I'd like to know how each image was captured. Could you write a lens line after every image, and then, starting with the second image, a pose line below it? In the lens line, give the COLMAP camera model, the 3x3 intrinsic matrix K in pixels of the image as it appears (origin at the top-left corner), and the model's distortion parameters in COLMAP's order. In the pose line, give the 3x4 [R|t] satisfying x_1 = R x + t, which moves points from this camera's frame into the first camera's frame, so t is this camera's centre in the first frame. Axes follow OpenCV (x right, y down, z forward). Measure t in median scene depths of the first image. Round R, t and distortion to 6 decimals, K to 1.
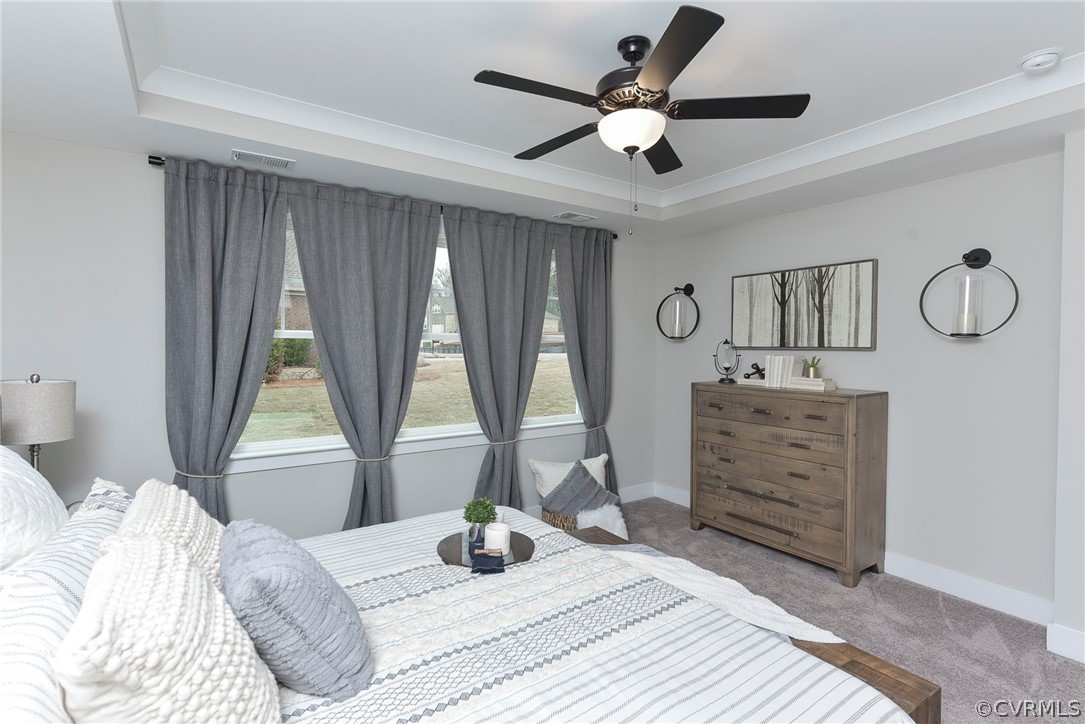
lens RADIAL K [[510.4, 0, 537.9], [0, 510.4, 341.8], [0, 0, 1]] dist [0.001077, -0.000020]
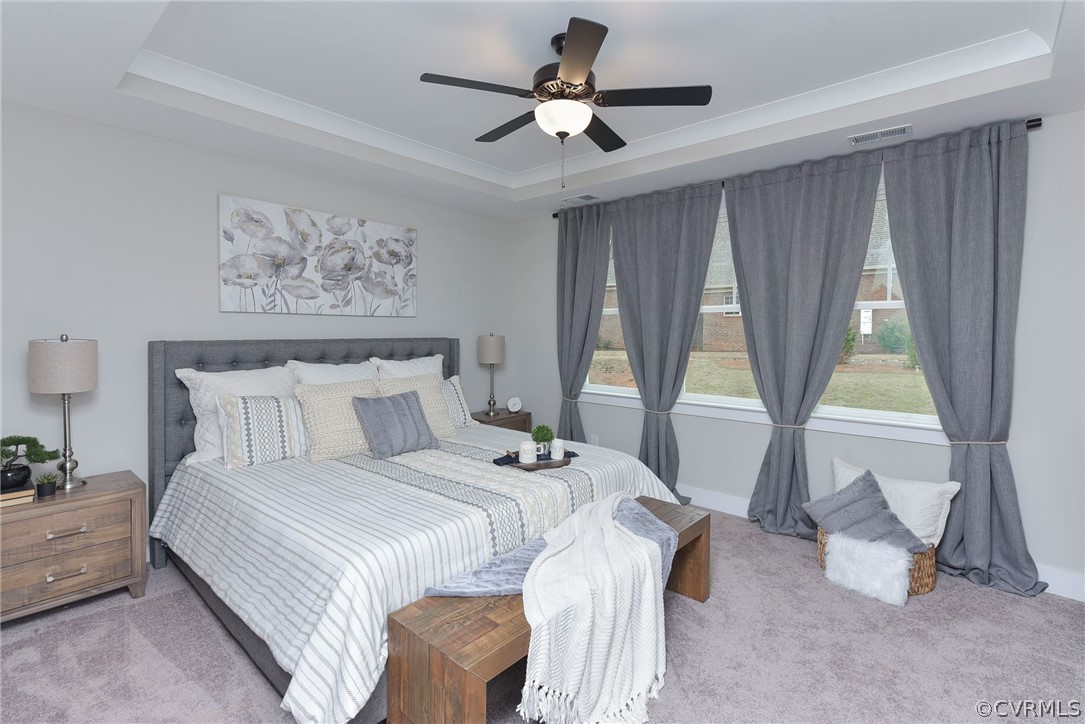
lens RADIAL K [[510.4, 0, 537.9], [0, 510.4, 341.8], [0, 0, 1]] dist [0.001077, -0.000020]
pose [[0.245708, 0.023045, -0.969070, 0.813487], [0.003357, 0.999691, 0.024625, 0.031243], [0.969338, -0.009304, 0.245555, 0.436825]]
